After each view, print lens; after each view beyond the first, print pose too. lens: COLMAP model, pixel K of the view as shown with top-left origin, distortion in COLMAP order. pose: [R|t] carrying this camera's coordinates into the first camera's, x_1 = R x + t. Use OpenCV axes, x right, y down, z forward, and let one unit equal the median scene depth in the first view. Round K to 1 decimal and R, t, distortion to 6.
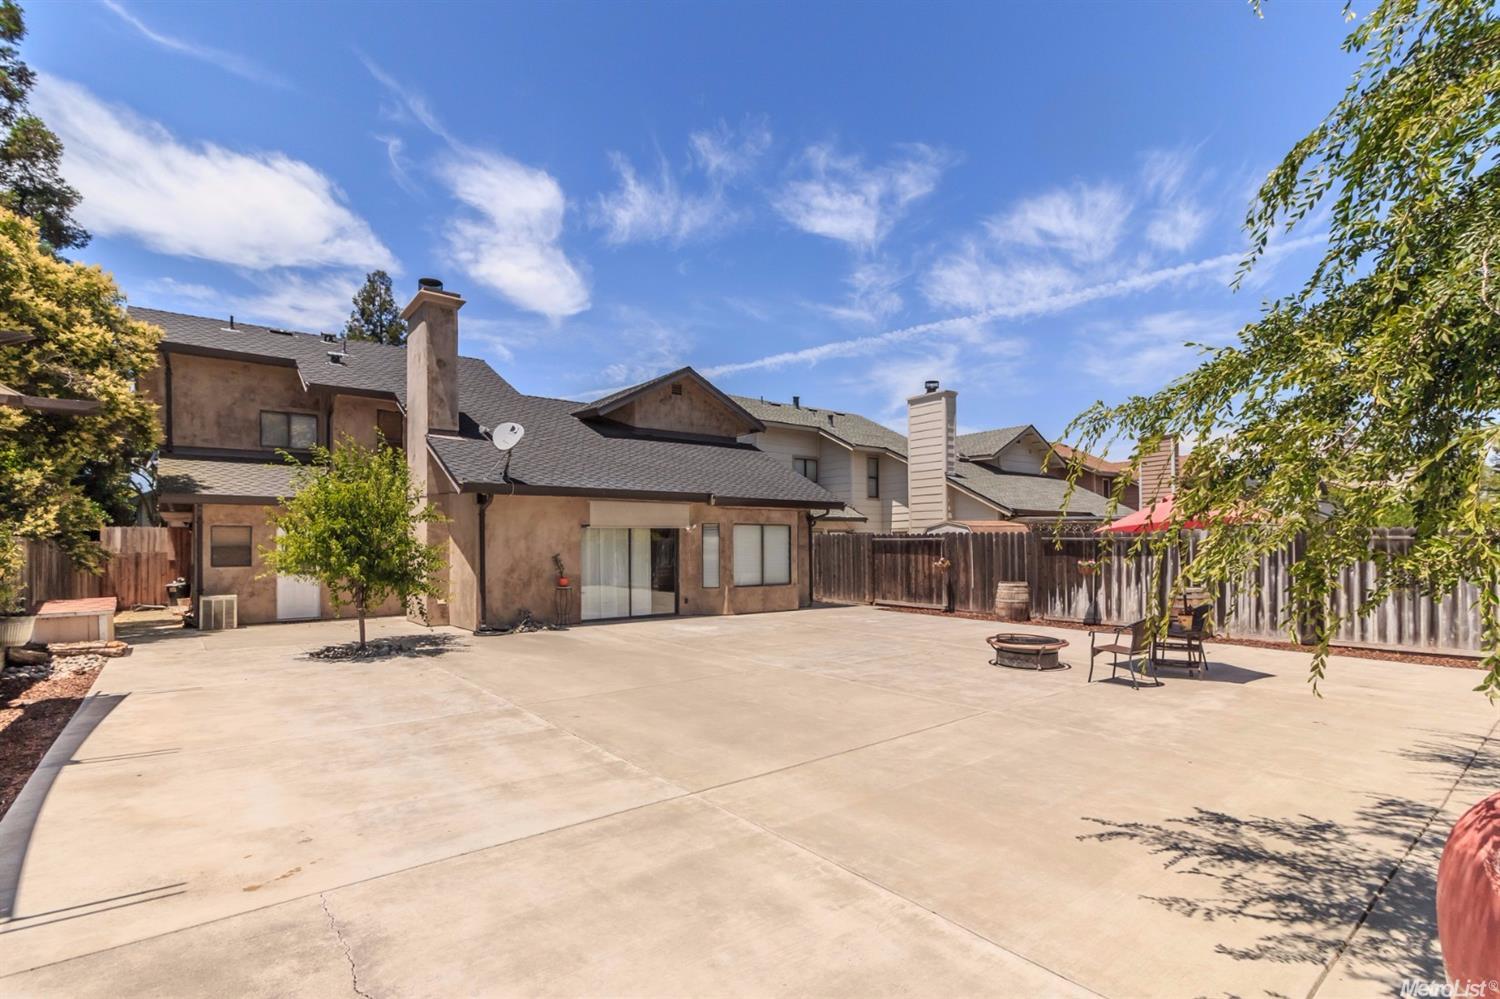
lens RADIAL K [[710.6, 0, 750.7], [0, 710.6, 531.7], [0, 0, 1]] dist [-0.017192, 0.000201]
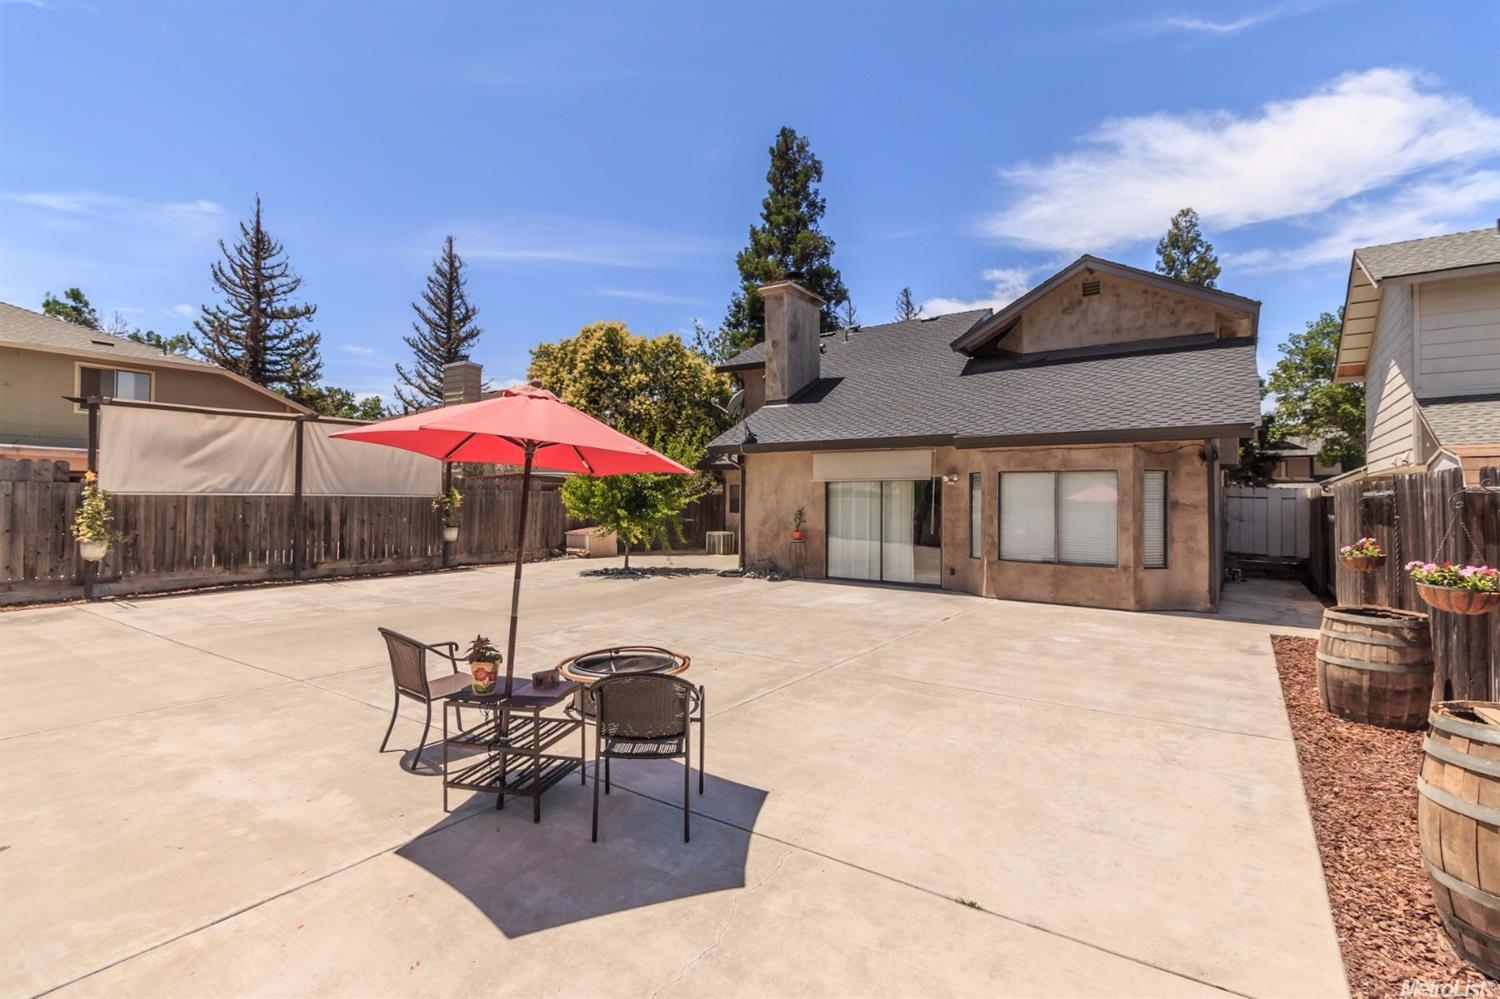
lens RADIAL K [[710.2, 0, 753.1], [0, 710.2, 474.8], [0, 0, 1]] dist [0.028723, 0.000506]
pose [[0.287503, -0.027150, -0.957395, 0.611244], [0.005147, 0.999628, -0.026802, 0.009949], [0.957766, 0.002778, 0.287535, 0.570282]]
